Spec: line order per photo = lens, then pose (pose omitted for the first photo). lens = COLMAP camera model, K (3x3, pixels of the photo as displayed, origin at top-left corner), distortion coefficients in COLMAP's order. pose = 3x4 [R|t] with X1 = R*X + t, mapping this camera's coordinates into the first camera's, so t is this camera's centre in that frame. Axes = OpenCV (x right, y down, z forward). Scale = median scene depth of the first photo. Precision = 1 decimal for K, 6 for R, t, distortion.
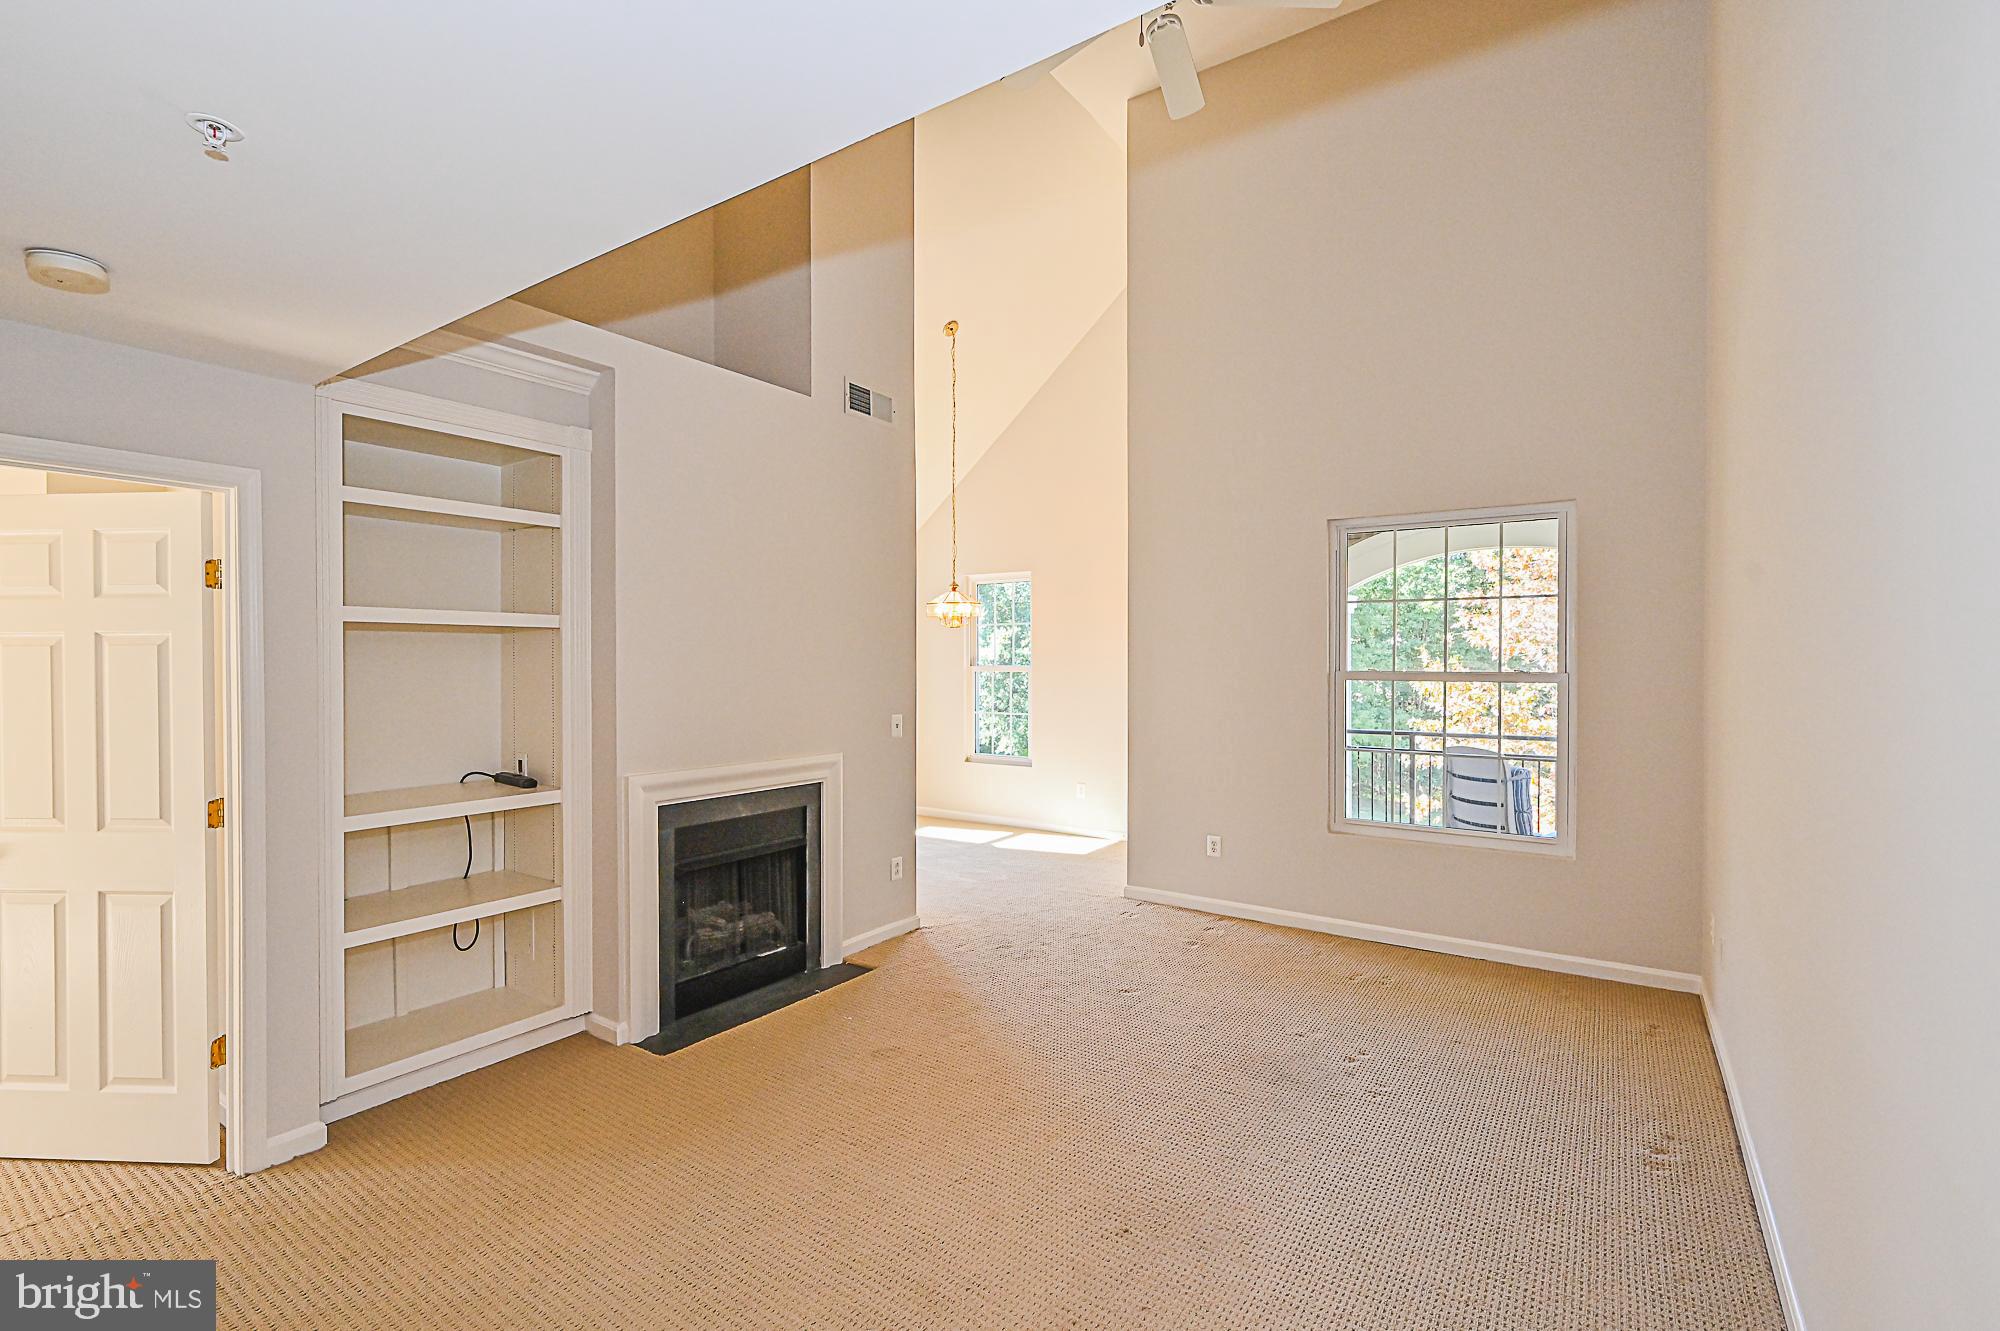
lens RADIAL K [[894.4, 0, 988.2], [0, 894.4, 668.7], [0, 0, 1]] dist [-0.001147, -0.000319]
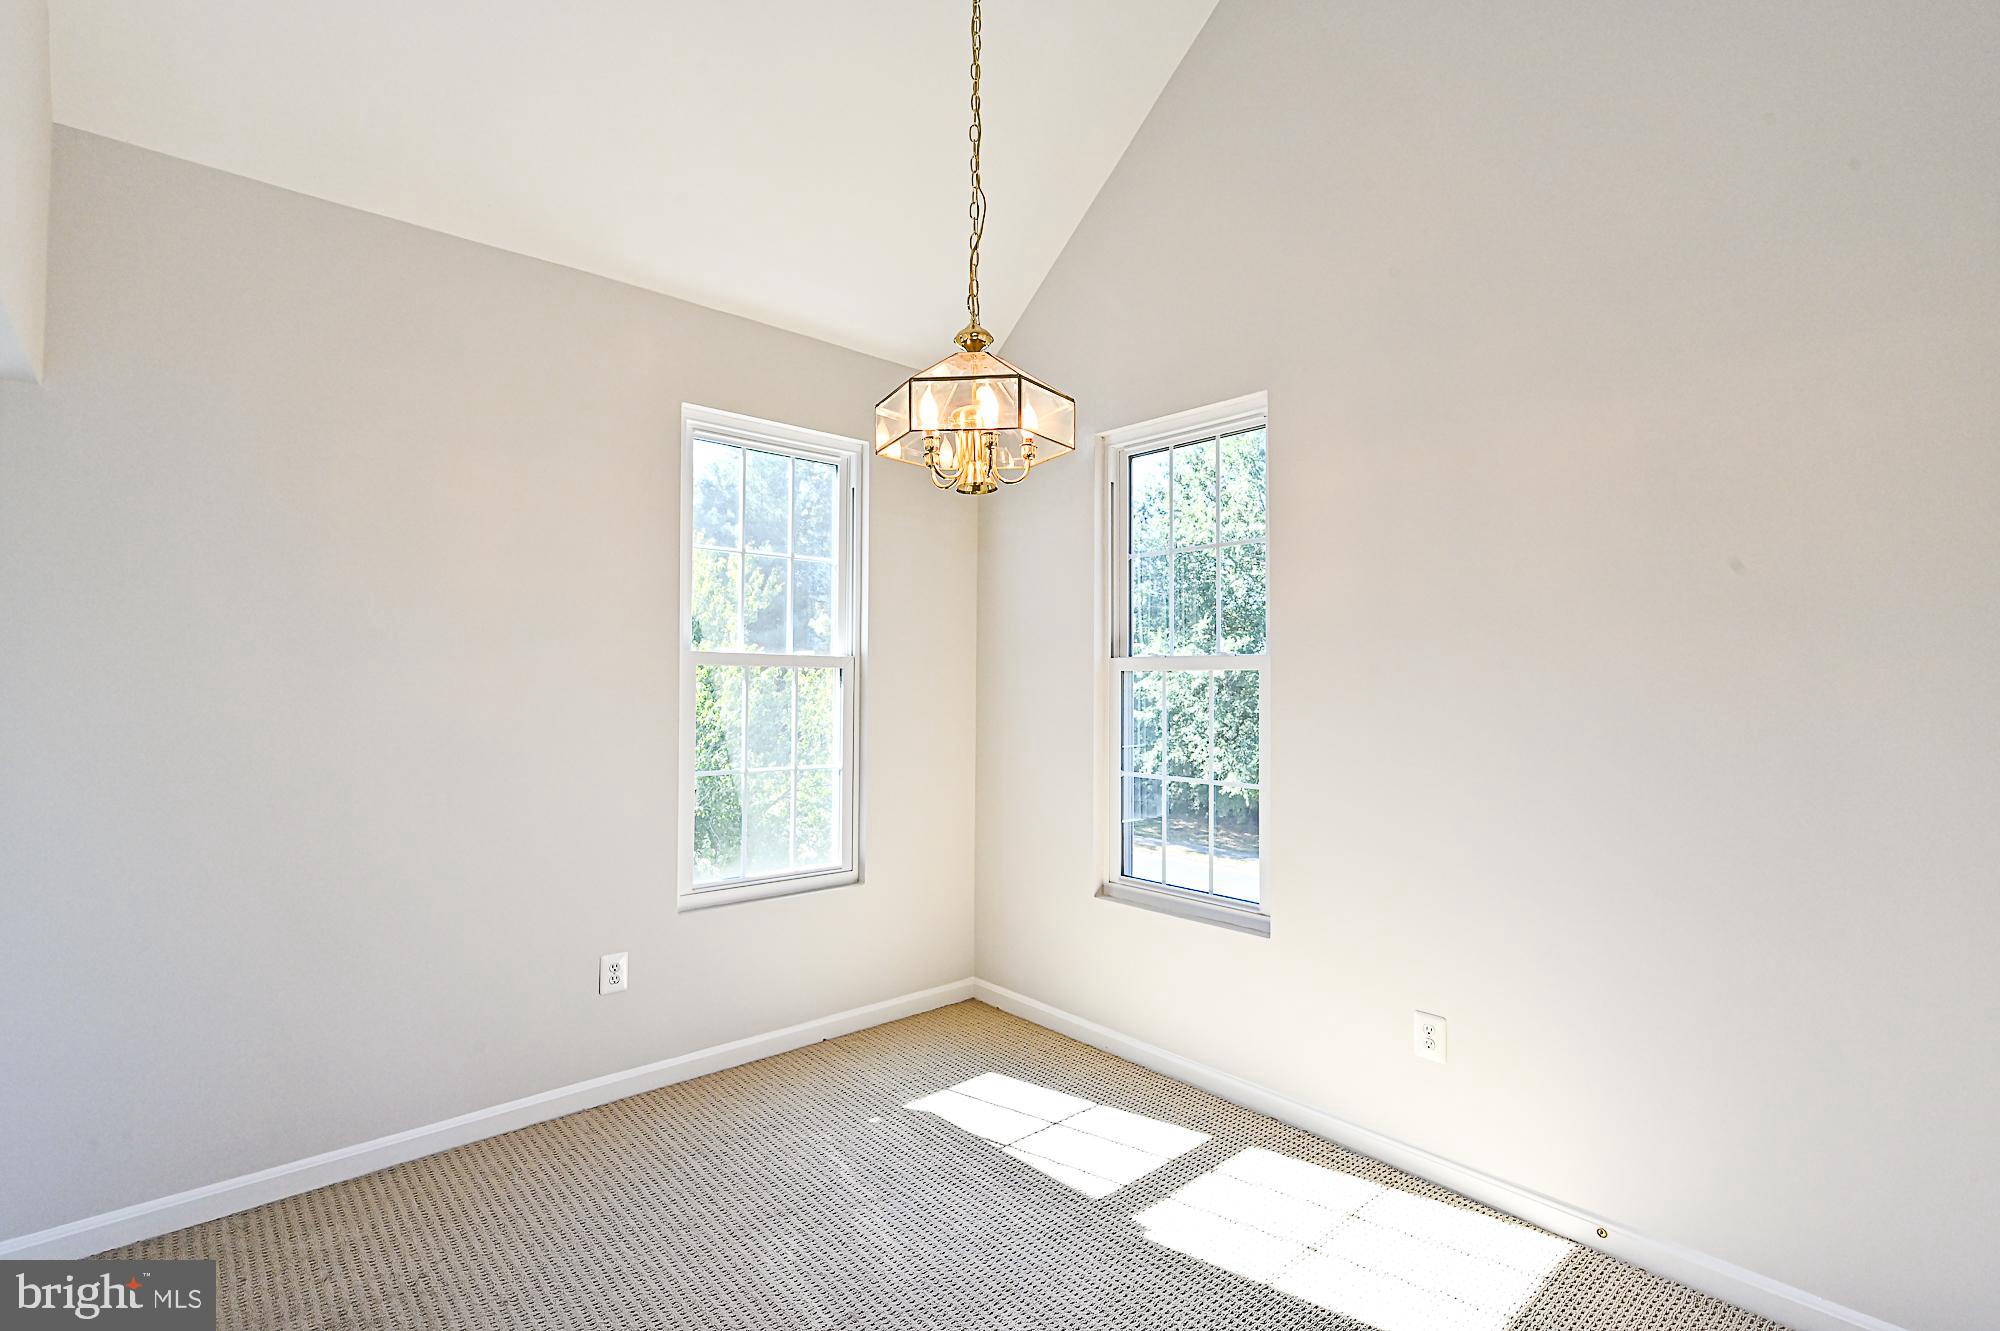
lens RADIAL K [[942.6, 0, 992.8], [0, 942.6, 661.1], [0, 0, 1]] dist [0.006661, -0.000160]
pose [[0.972655, -0.001279, -0.232252, 0.062650], [-0.005808, 0.999538, -0.029828, 0.026529], [0.232183, 0.030361, 0.972198, 1.335150]]
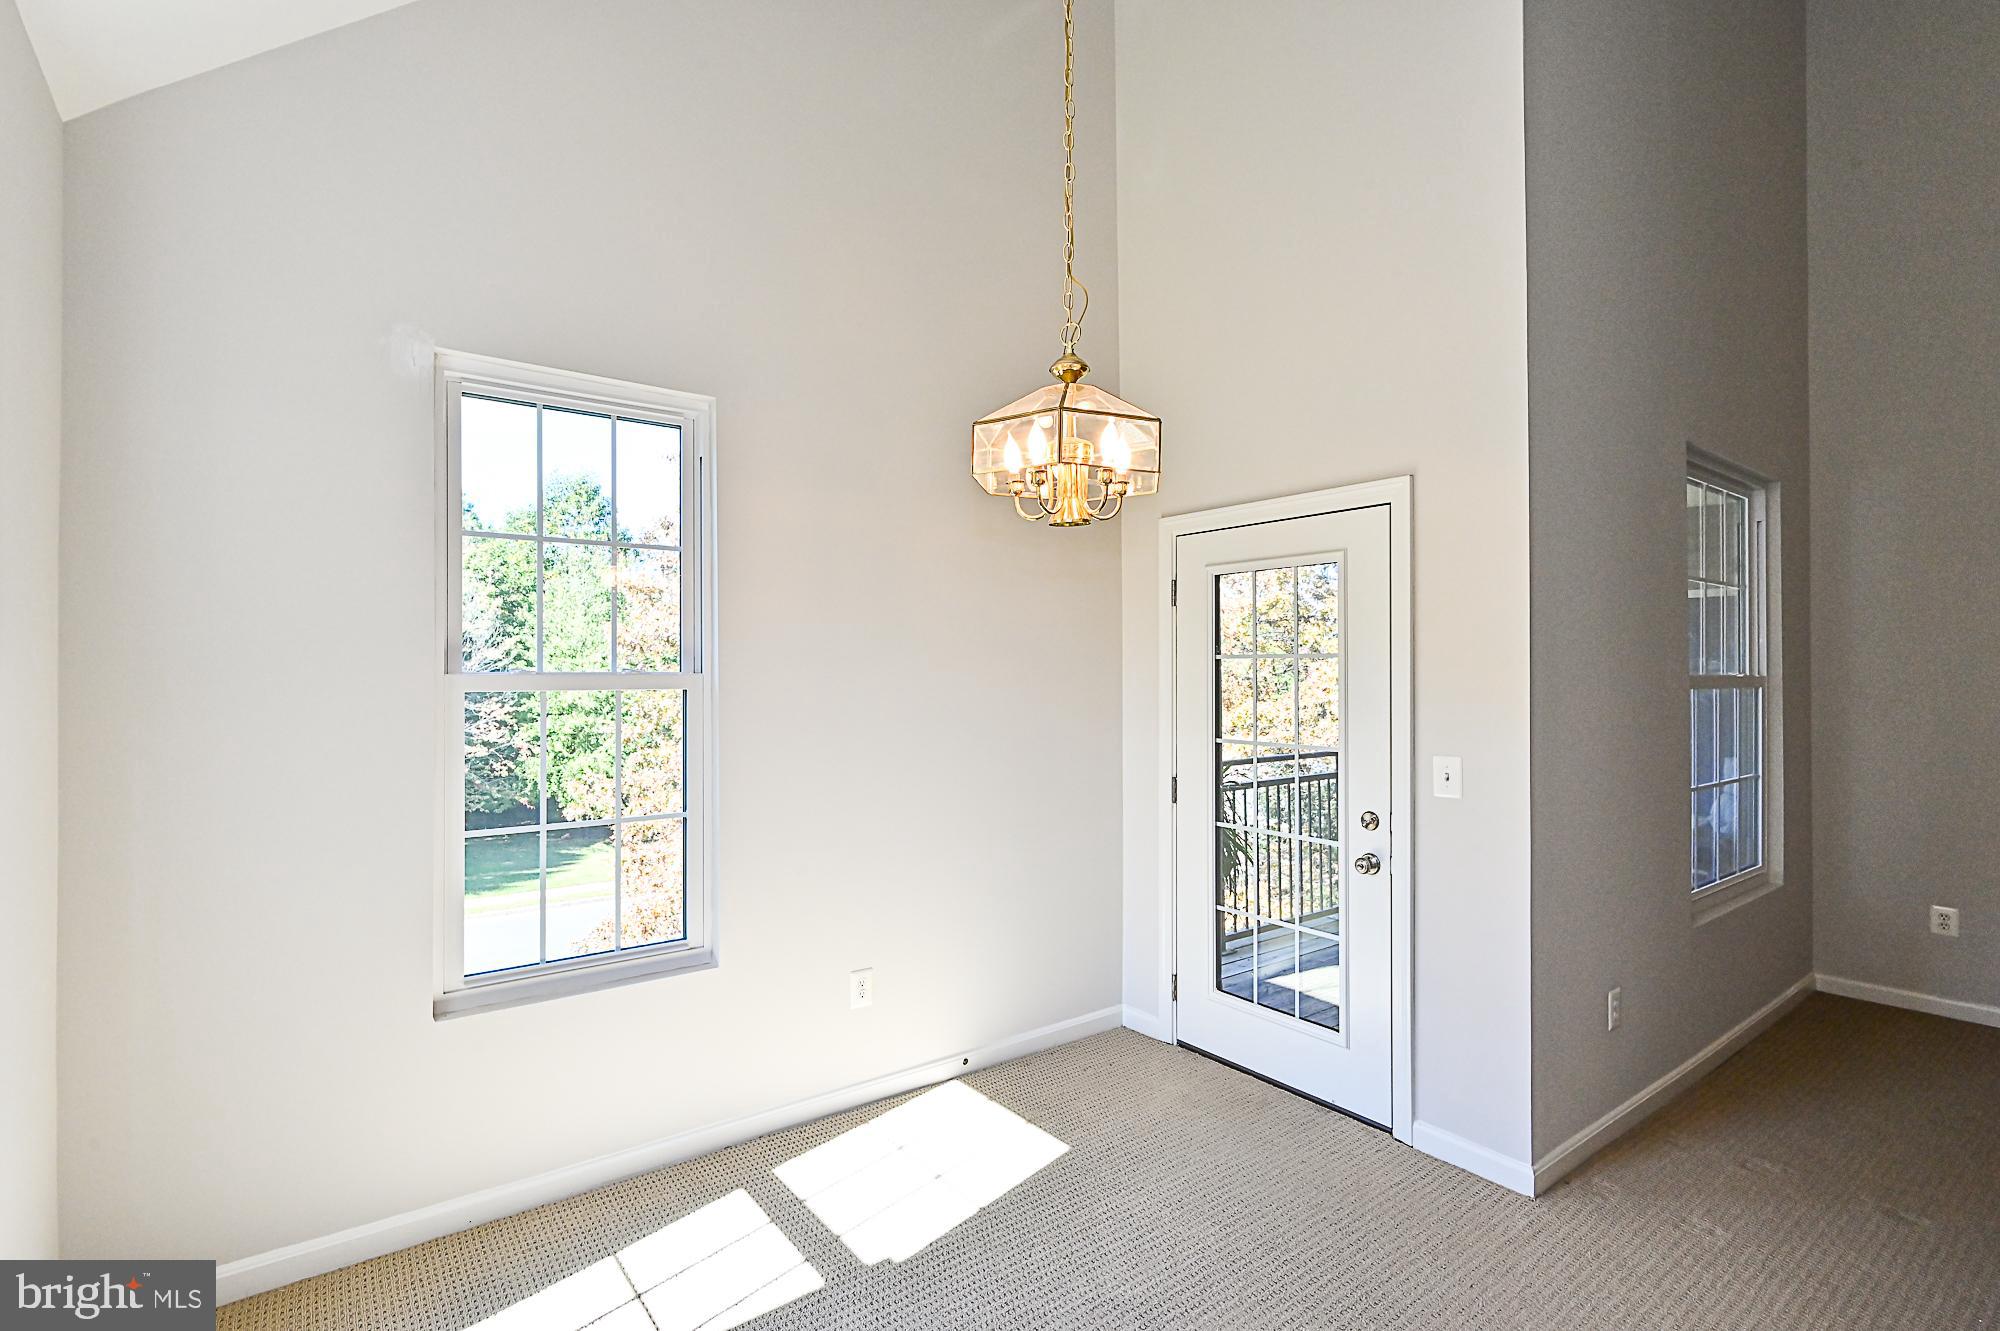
lens RADIAL K [[942.6, 0, 998.5], [0, 942.6, 666.1], [0, 0, 1]] dist [0.006661, -0.000160]
pose [[0.304898, 0.003407, 0.952379, -0.580933], [0.004990, 0.999974, -0.005175, -0.005963], [-0.952372, 0.006330, 0.304874, 1.729352]]
